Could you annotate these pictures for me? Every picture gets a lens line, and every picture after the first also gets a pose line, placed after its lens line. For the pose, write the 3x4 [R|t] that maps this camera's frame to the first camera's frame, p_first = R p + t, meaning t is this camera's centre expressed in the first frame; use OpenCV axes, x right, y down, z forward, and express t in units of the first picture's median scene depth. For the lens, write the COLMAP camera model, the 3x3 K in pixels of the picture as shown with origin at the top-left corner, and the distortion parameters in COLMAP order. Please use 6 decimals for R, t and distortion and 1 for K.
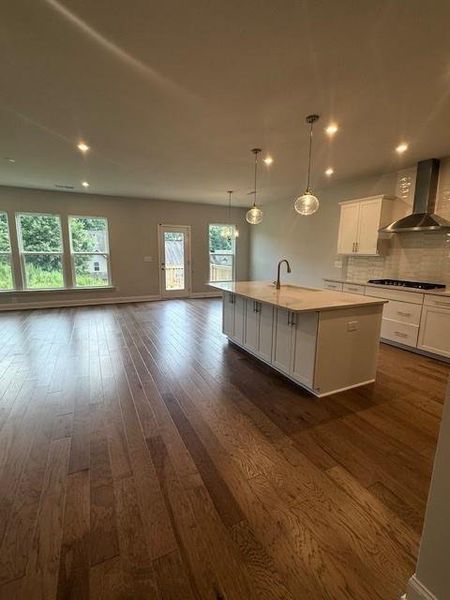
lens RADIAL K [[278.8, 0, 224.5], [0, 278.8, 299.3], [0, 0, 1]] dist [-0.001548, 0.000176]
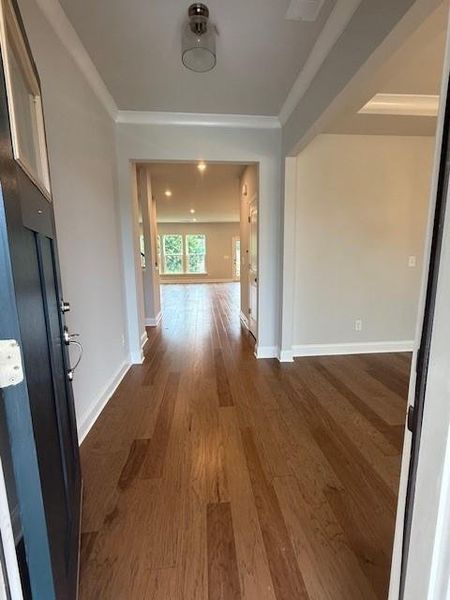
lens RADIAL K [[278.8, 0, 226.5], [0, 278.8, 299.6], [0, 0, 1]] dist [-0.001548, 0.000176]
pose [[0.934982, 0.033514, -0.353108, 0.355030], [-0.037803, 0.999271, -0.005253, 0.129927], [0.352675, 0.018260, 0.935568, -0.618341]]
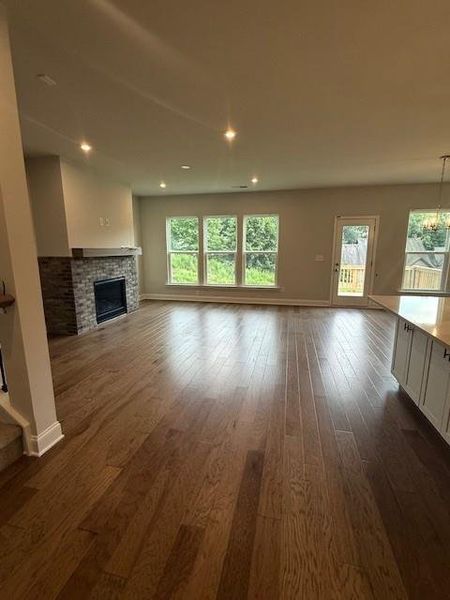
lens RADIAL K [[278.8, 0, 224.7], [0, 278.8, 299.4], [0, 0, 1]] dist [-0.001548, 0.000176]
pose [[0.780526, 0.099174, -0.617206, 0.047475], [-0.096962, 0.994593, 0.037194, -0.022912], [0.617558, 0.030815, 0.785922, 0.151465]]
